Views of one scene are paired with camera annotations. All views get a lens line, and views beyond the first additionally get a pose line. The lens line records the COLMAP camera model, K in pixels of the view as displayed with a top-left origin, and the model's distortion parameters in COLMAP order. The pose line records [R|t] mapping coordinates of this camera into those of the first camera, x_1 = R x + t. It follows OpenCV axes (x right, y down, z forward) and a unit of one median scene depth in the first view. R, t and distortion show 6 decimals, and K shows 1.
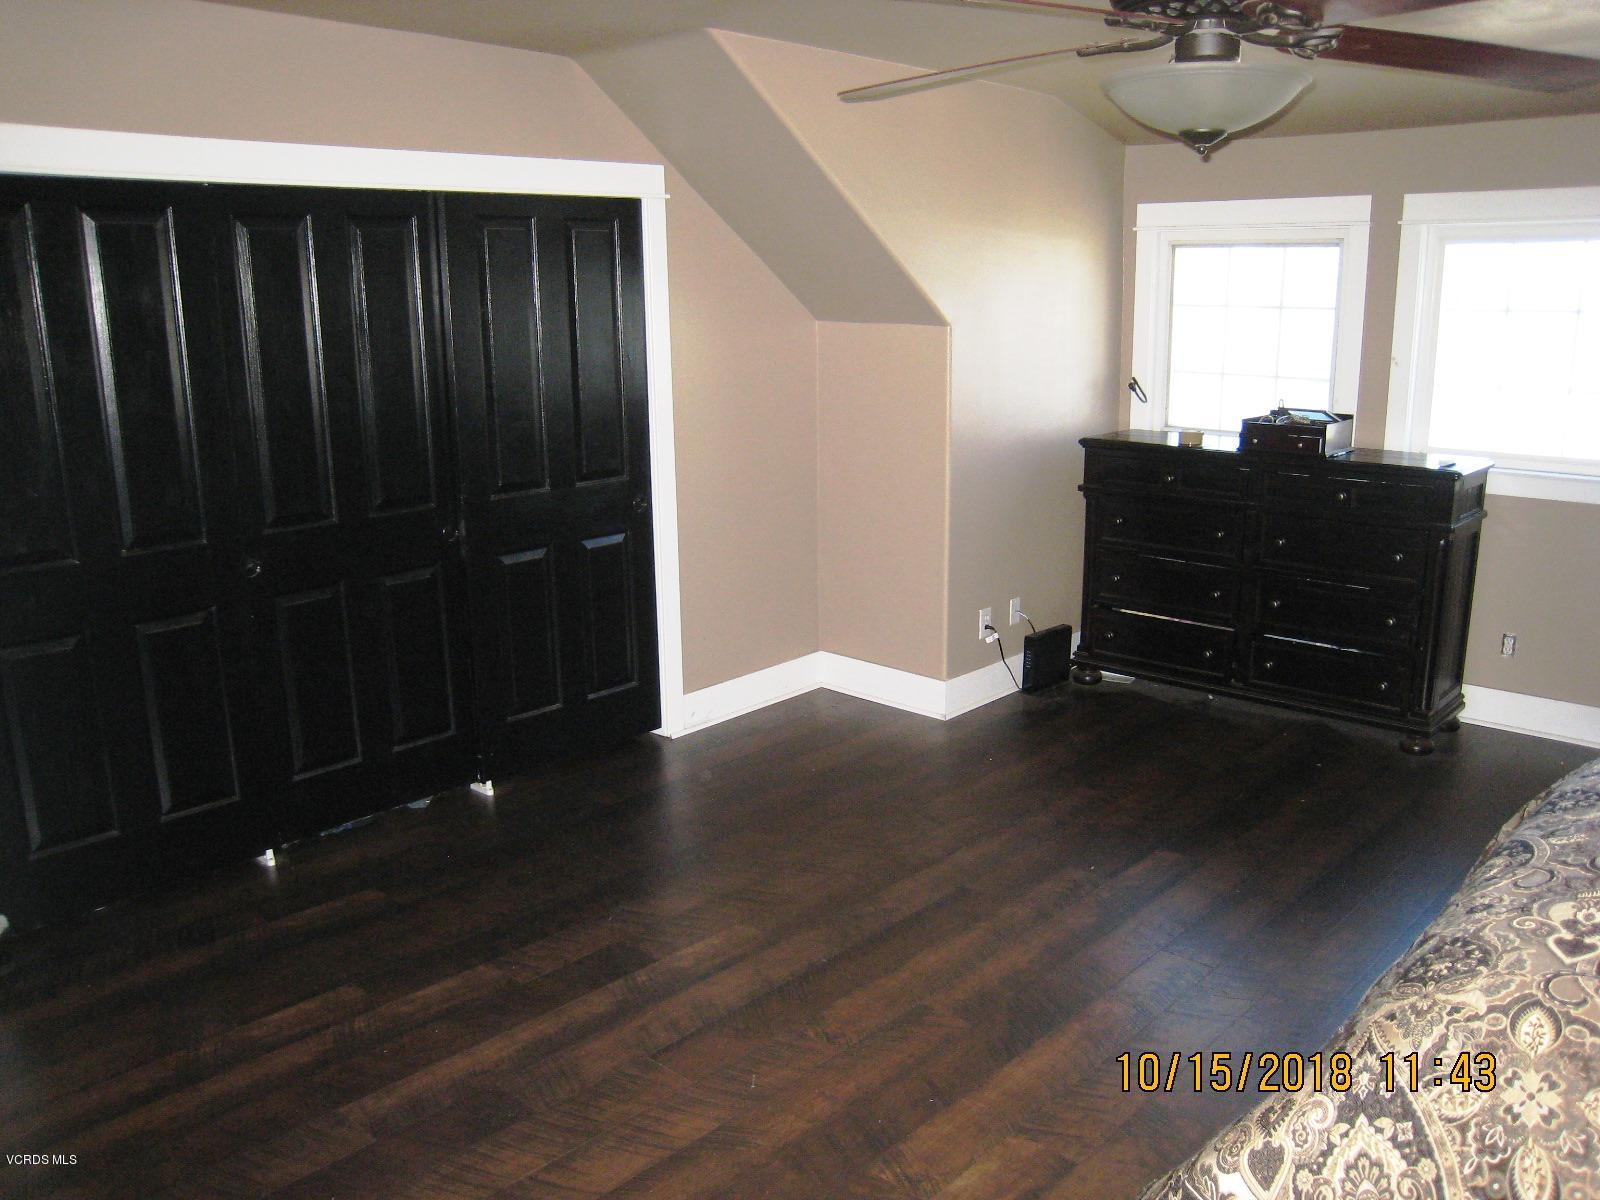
lens RADIAL K [[1315.7, 0, 808.4], [0, 1315.7, 624.0], [0, 0, 1]] dist [-0.152792, 0.130148]
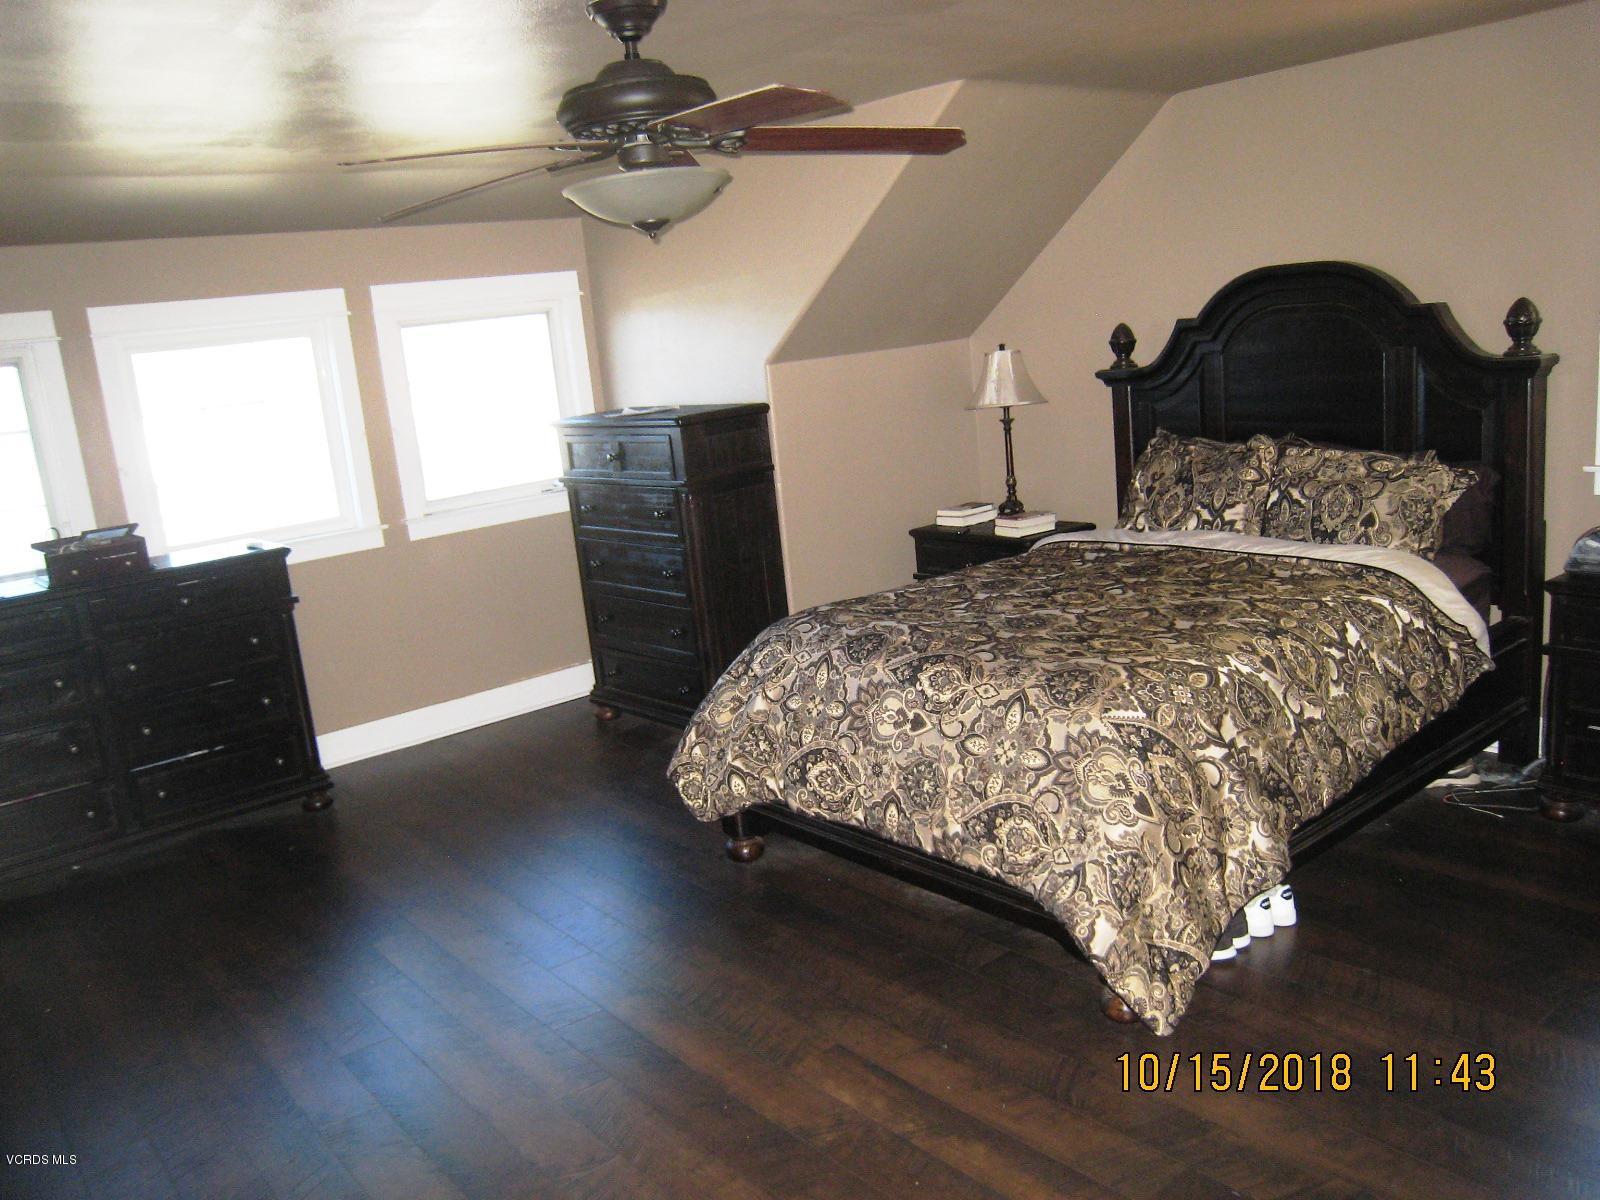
lens RADIAL K [[1315.7, 0, 808.4], [0, 1315.7, 624.0], [0, 0, 1]] dist [-0.152792, 0.130148]
pose [[0.140807, -0.221012, 0.965053, -0.978103], [0.330095, 0.929468, 0.164699, -0.177320], [-0.933386, 0.295369, 0.203831, 0.715880]]
